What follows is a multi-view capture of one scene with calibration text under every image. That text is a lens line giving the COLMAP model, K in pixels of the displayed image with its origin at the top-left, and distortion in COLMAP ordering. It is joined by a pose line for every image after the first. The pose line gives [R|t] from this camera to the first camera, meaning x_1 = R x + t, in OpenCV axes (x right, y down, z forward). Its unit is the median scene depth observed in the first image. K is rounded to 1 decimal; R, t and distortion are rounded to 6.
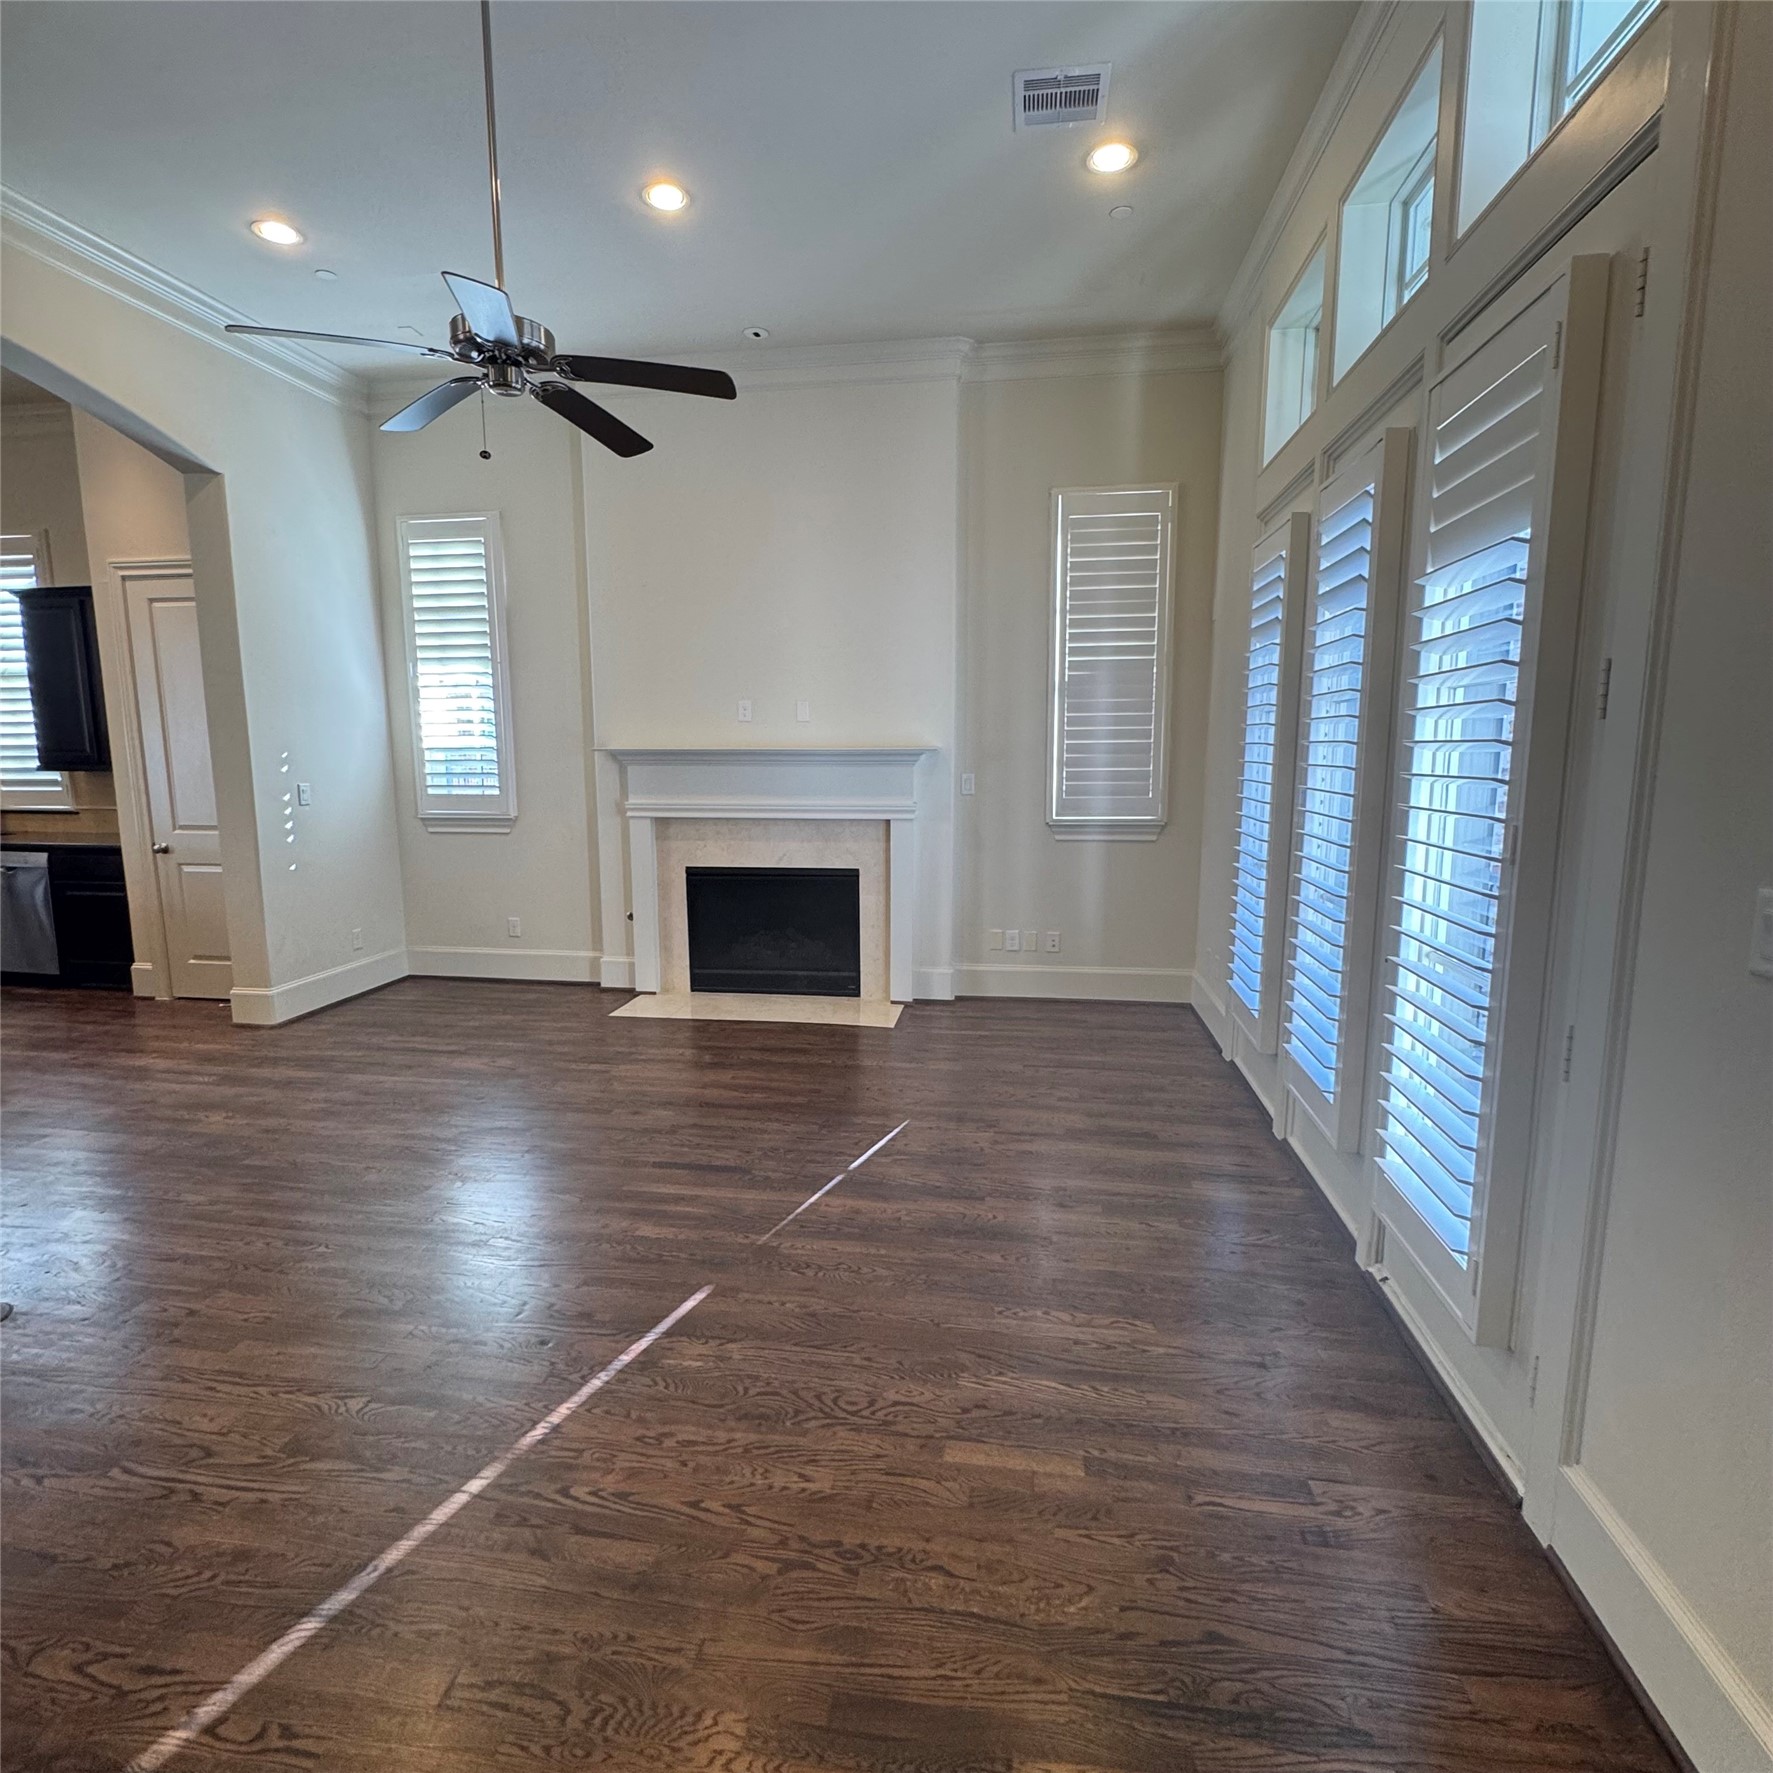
lens RADIAL K [[949.7, 0, 883.7], [0, 949.7, 884.3], [0, 0, 1]] dist [-0.005445, 0.001384]
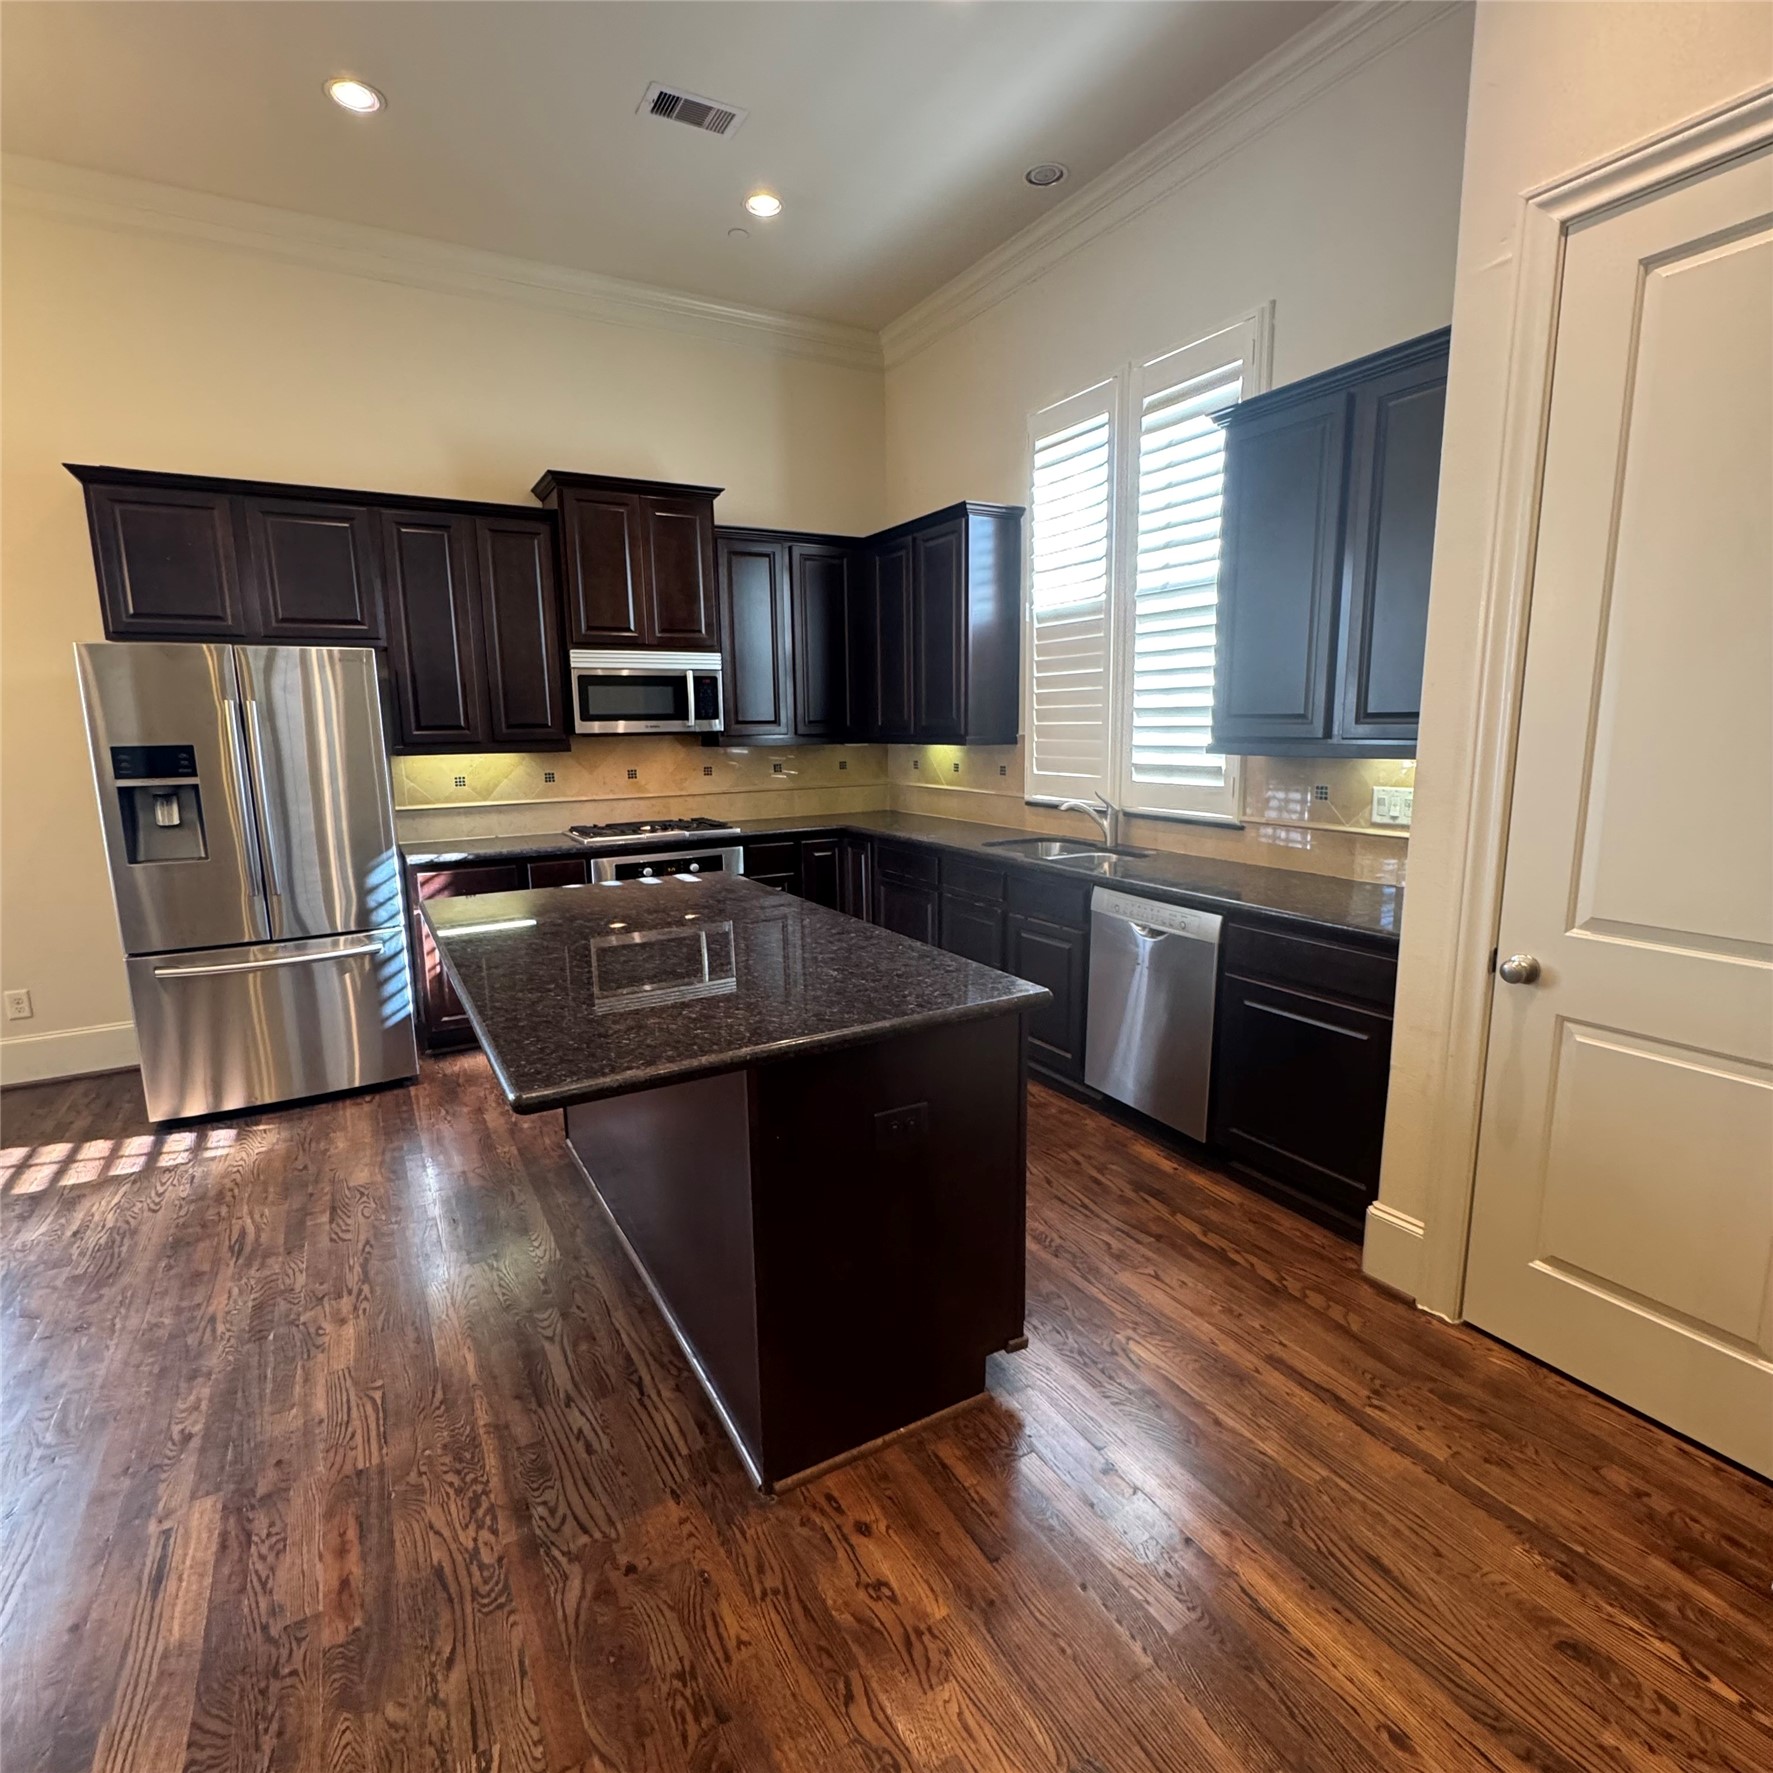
lens RADIAL K [[949.7, 0, 884.2], [0, 949.7, 885.2], [0, 0, 1]] dist [-0.005445, 0.001384]
pose [[0.617601, 0.127543, -0.776081, -0.685188], [-0.102448, 0.991402, 0.081401, -0.082842], [0.779791, 0.029235, 0.625357, 0.611197]]
